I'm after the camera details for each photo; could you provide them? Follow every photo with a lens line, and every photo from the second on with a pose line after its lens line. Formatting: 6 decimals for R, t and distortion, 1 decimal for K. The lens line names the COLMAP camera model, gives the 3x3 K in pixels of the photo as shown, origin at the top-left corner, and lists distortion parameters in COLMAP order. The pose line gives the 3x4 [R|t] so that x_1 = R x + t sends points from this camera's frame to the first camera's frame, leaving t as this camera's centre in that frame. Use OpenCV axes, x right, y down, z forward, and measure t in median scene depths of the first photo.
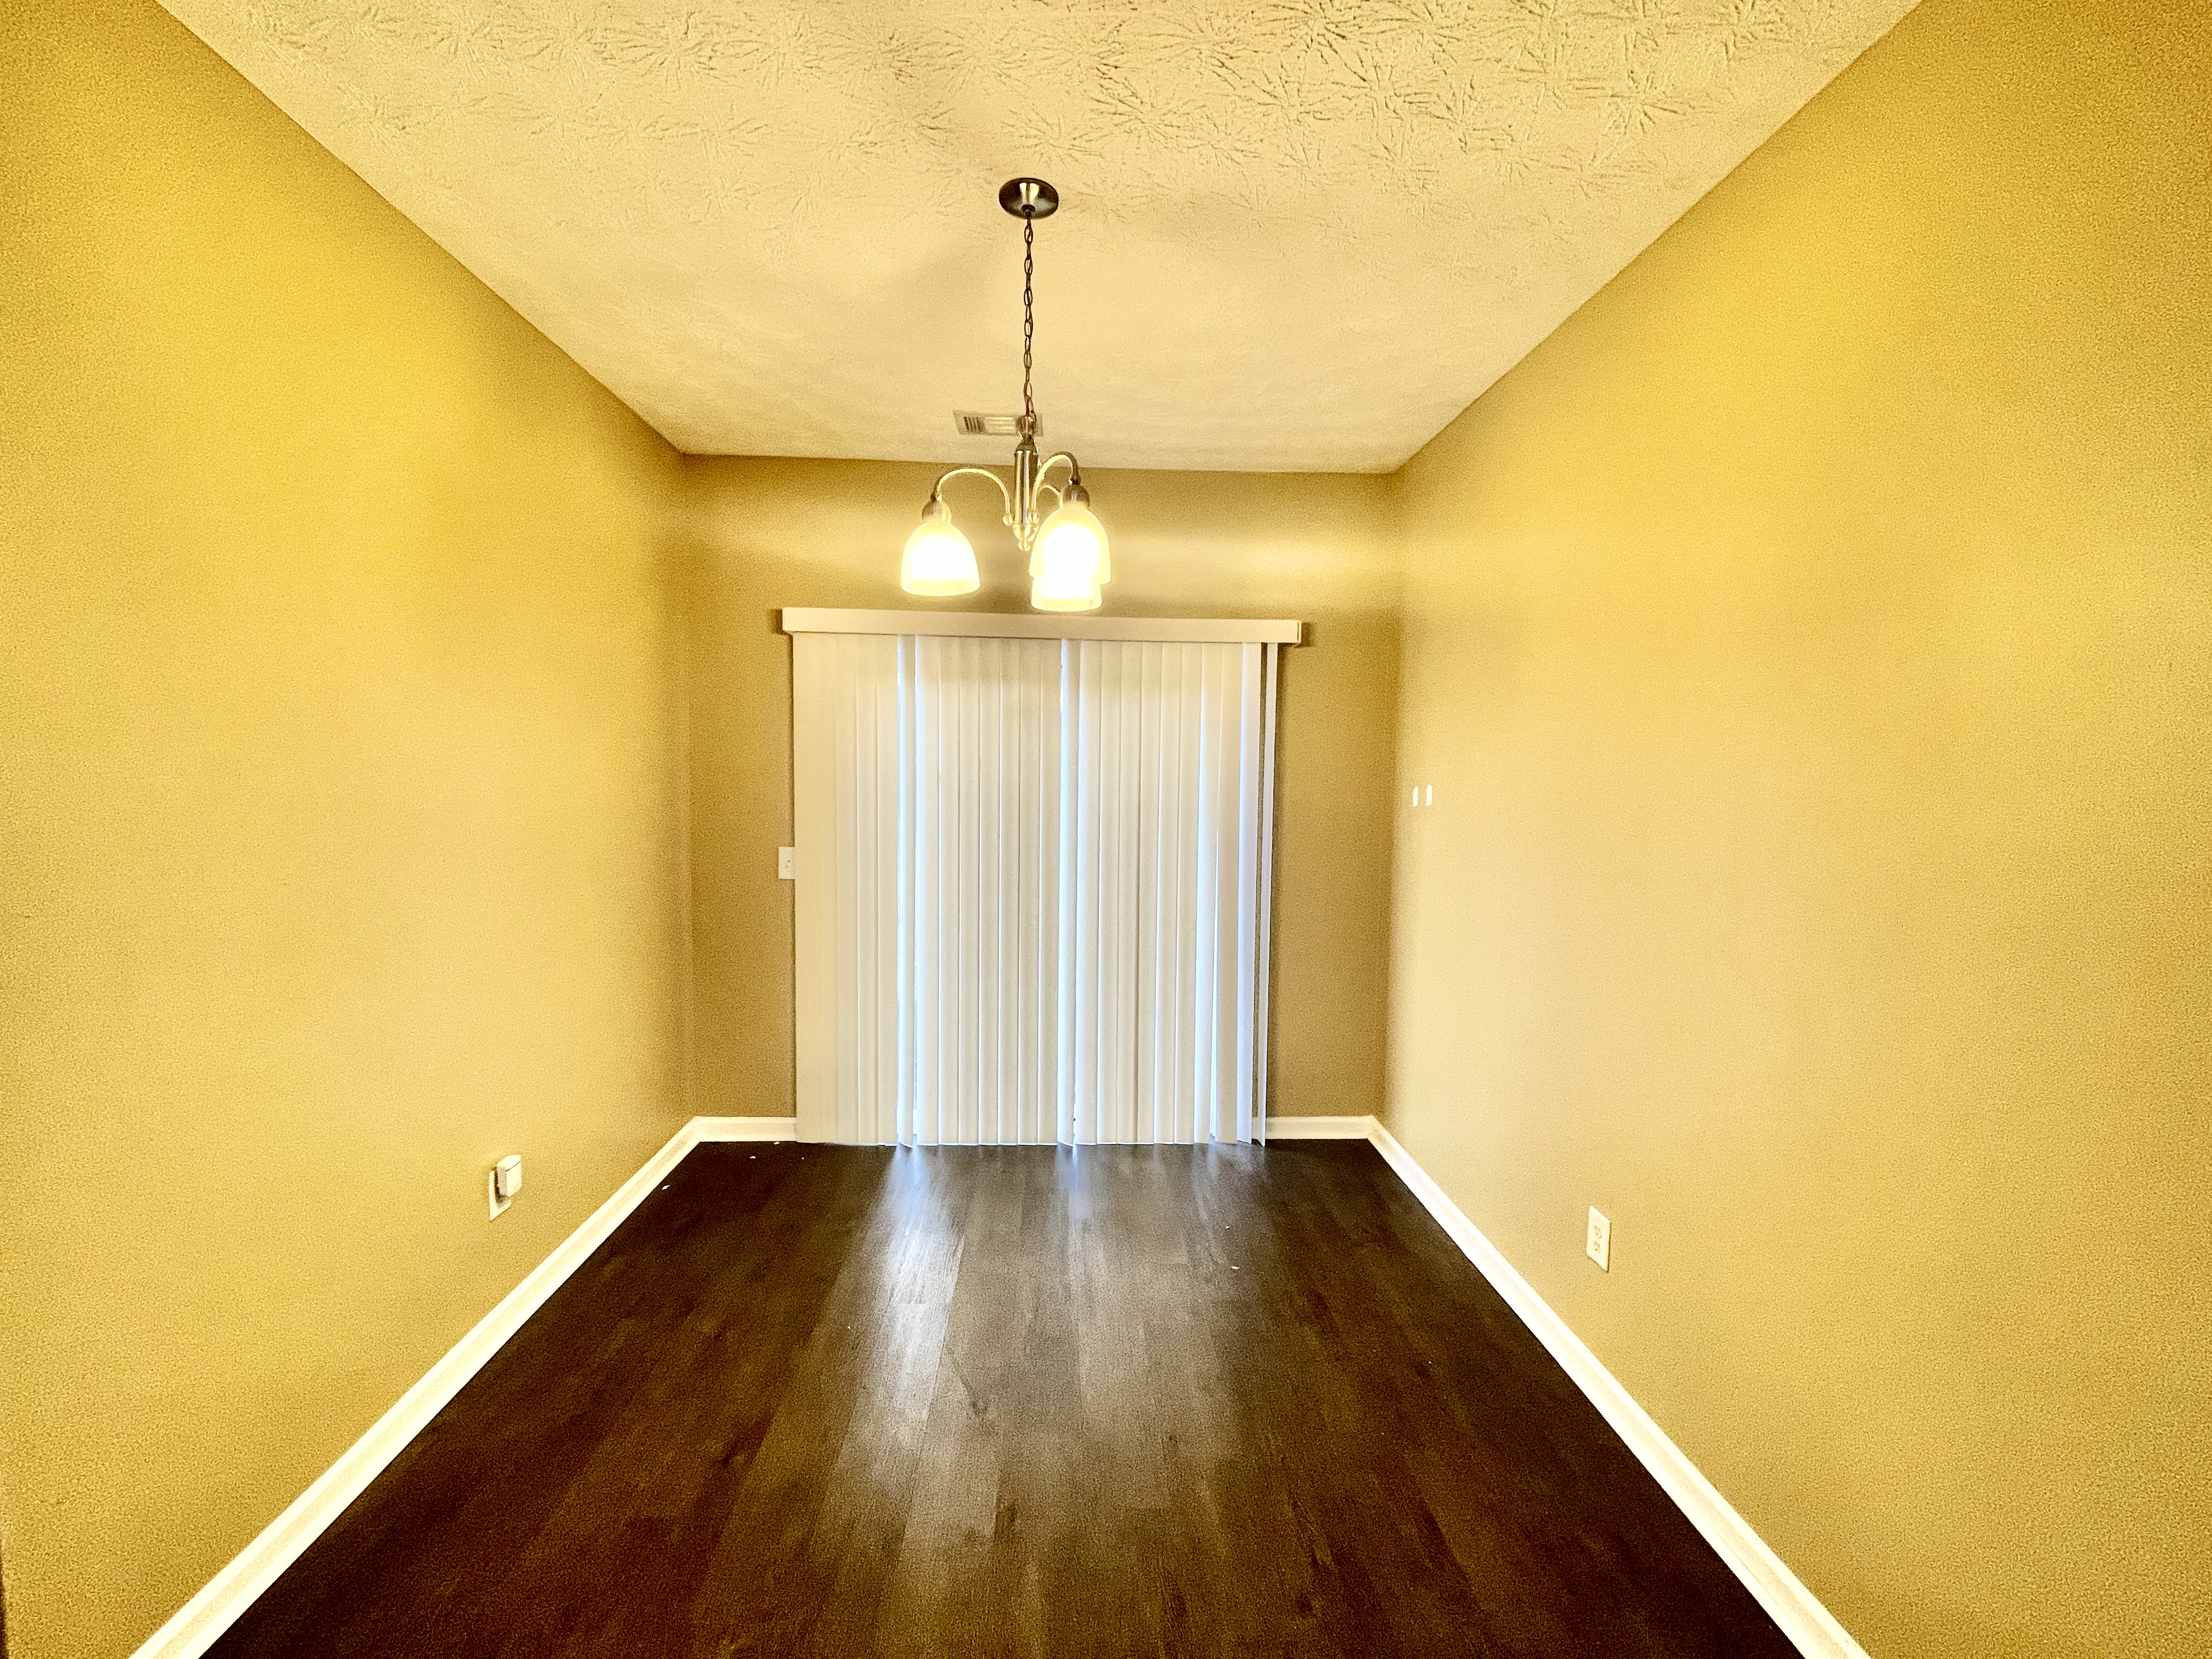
lens RADIAL K [[895.9, 0, 1108.9], [0, 895.9, 828.5], [0, 0, 1]] dist [0.001253, 0.000597]
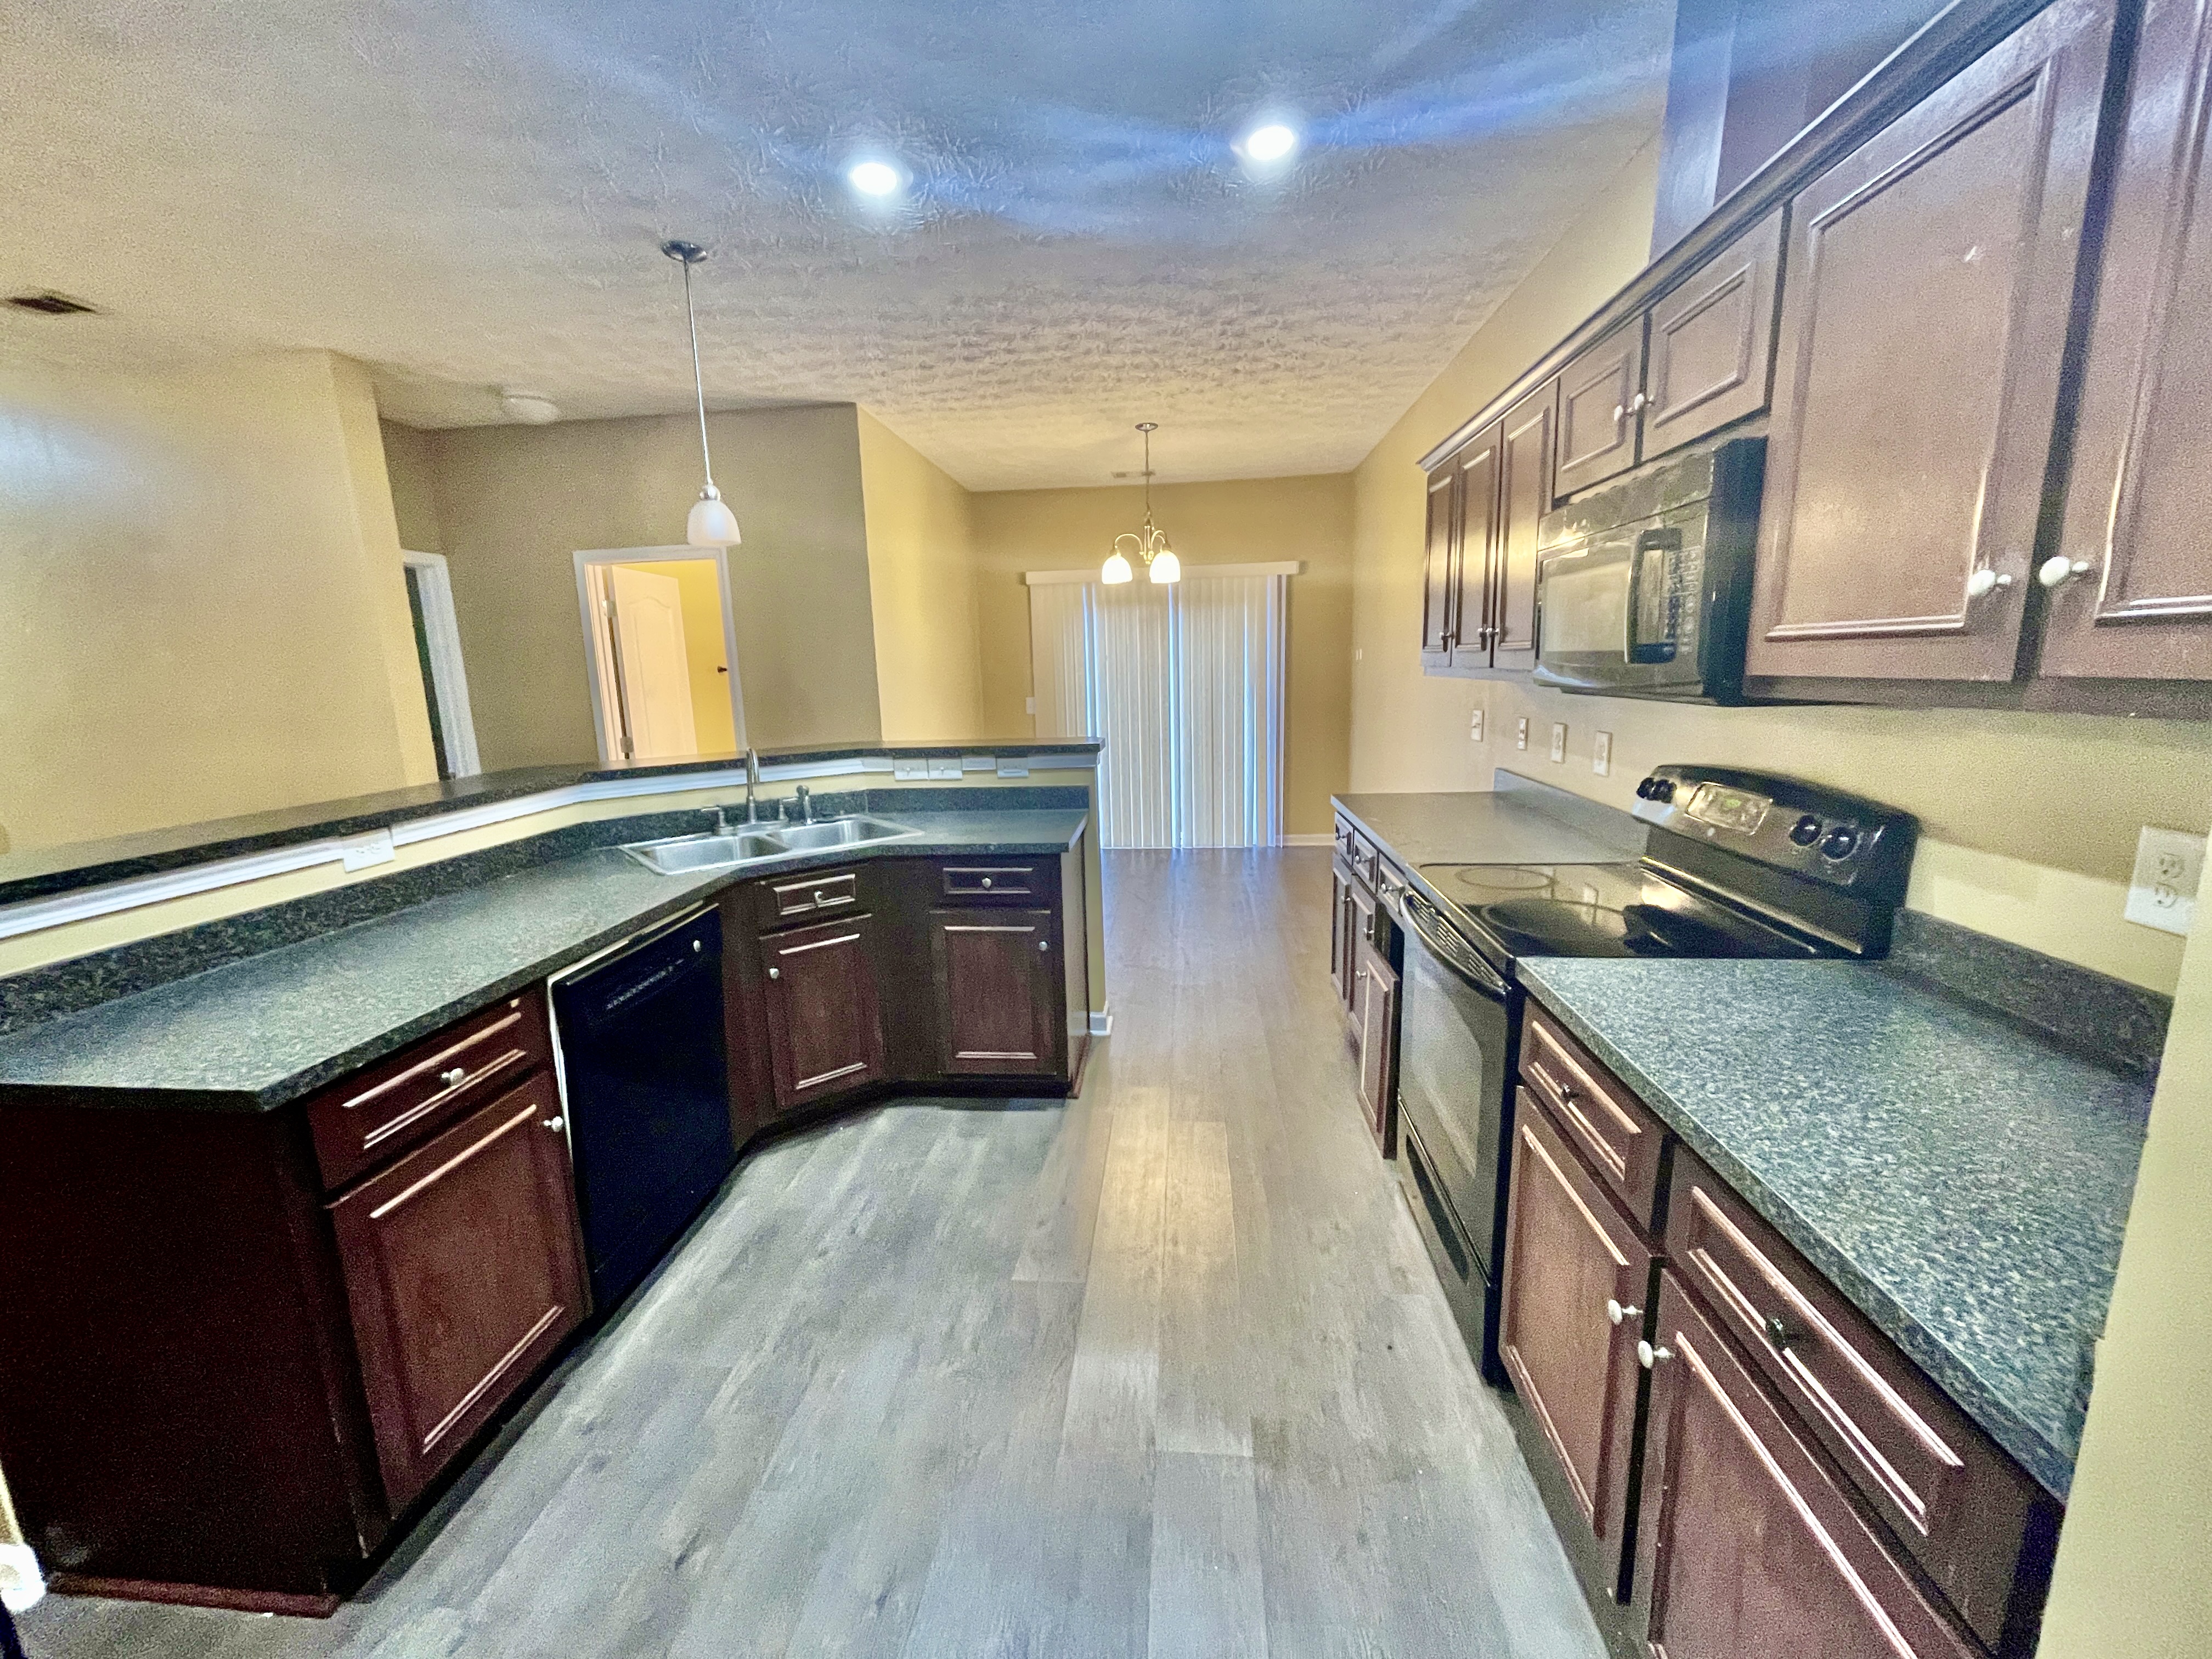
lens RADIAL K [[895.9, 0, 1097.4], [0, 895.9, 831.8], [0, 0, 1]] dist [0.001253, 0.000597]
pose [[0.987214, -0.012118, -0.158939, 0.093065], [0.031562, 0.992224, 0.120395, 0.083562], [0.156244, -0.123872, 0.979920, -0.943985]]
